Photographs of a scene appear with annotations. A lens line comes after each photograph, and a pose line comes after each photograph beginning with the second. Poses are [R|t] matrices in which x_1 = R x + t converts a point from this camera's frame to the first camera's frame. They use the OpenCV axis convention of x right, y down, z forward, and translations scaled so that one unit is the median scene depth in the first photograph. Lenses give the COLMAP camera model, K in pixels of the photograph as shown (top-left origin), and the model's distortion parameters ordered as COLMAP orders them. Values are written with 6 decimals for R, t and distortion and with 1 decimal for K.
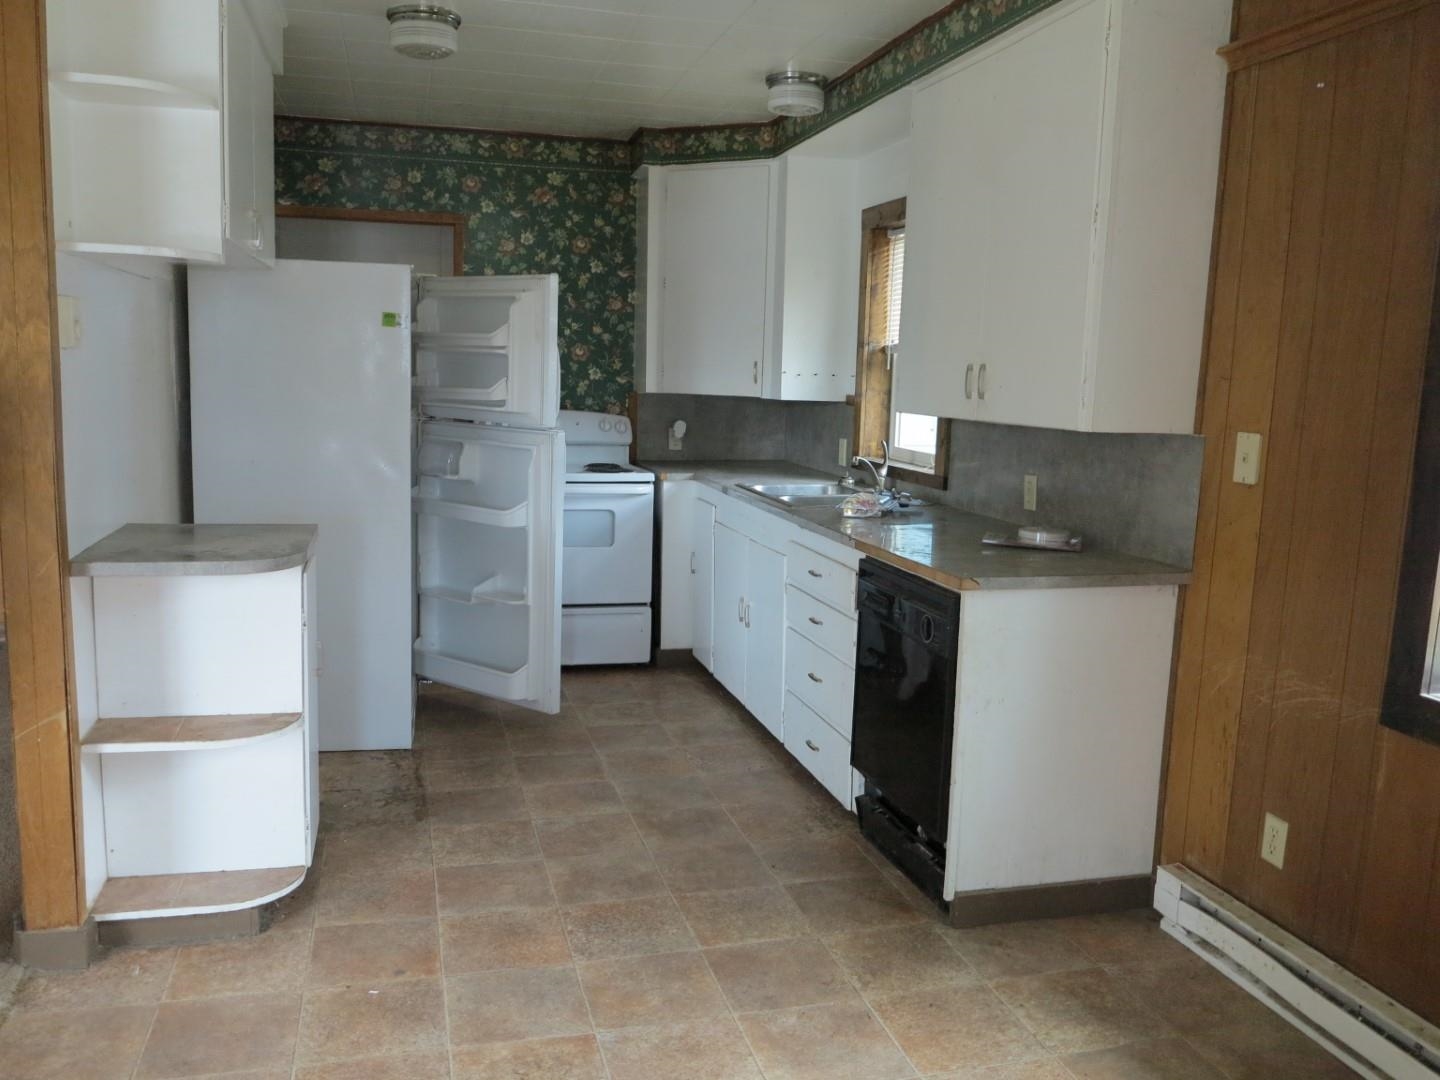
lens RADIAL K [[1192.2, 0, 720.0], [0, 1192.2, 540.0], [0, 0, 1]] dist [-0.031799, 0.004591]
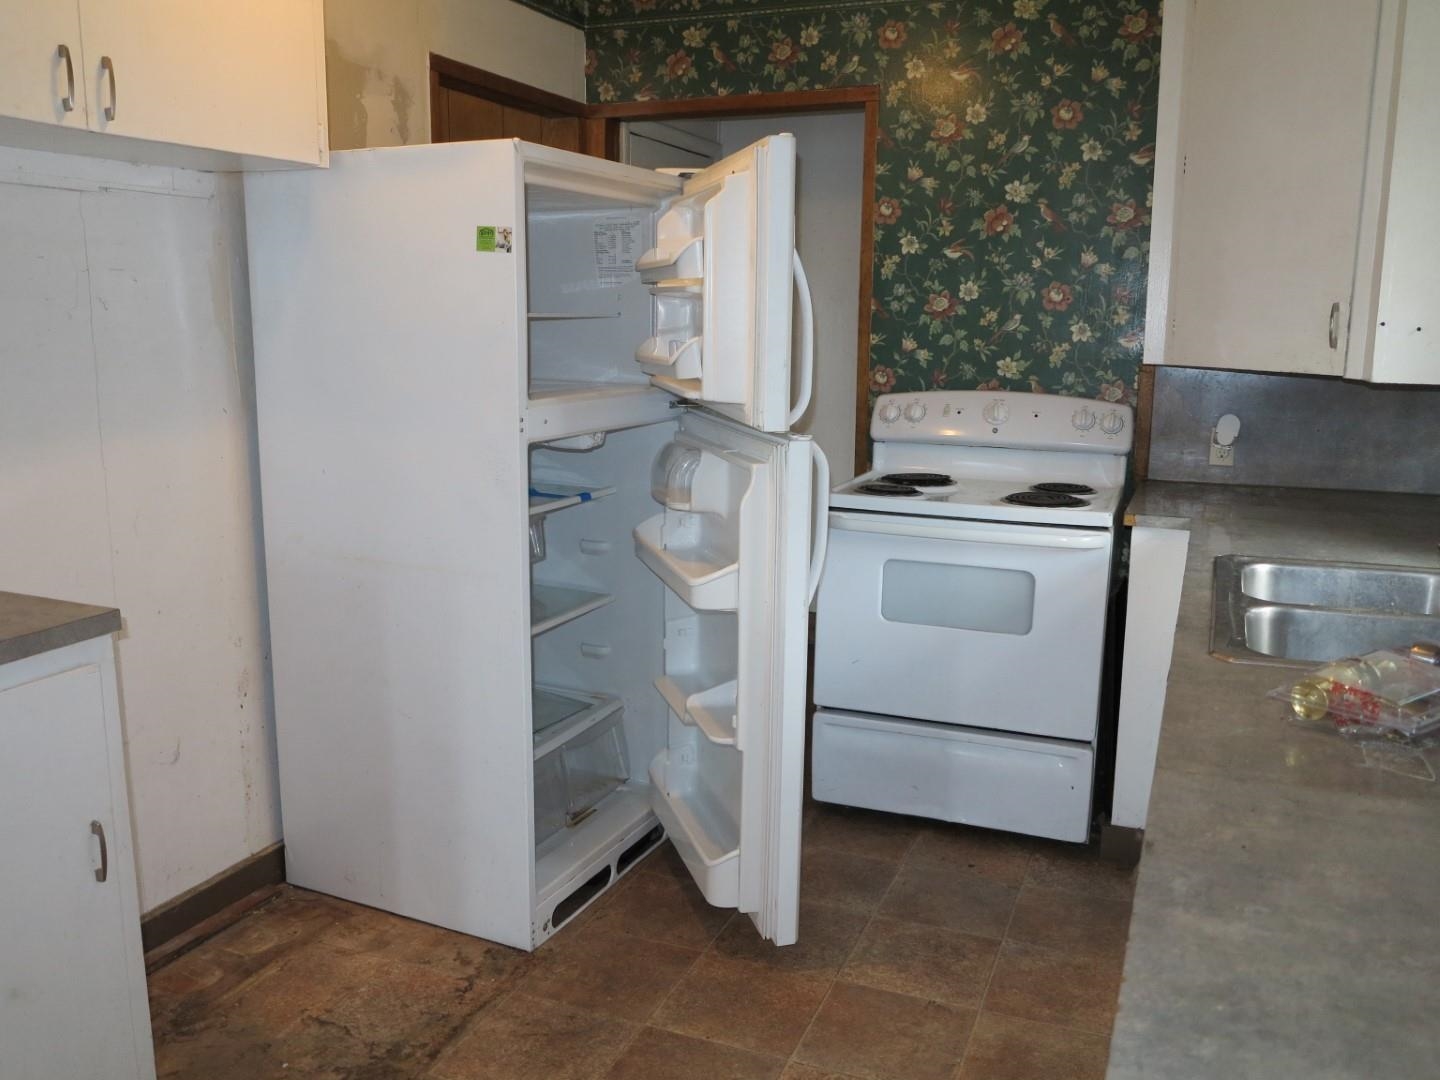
lens RADIAL K [[1192.2, 0, 720.0], [0, 1192.2, 540.0], [0, 0, 1]] dist [-0.031799, 0.004591]
pose [[0.795510, 0.091489, -0.598993, 0.125140], [-0.074419, 0.995804, 0.053263, -0.057239], [0.601353, 0.002206, 0.798981, 0.439942]]
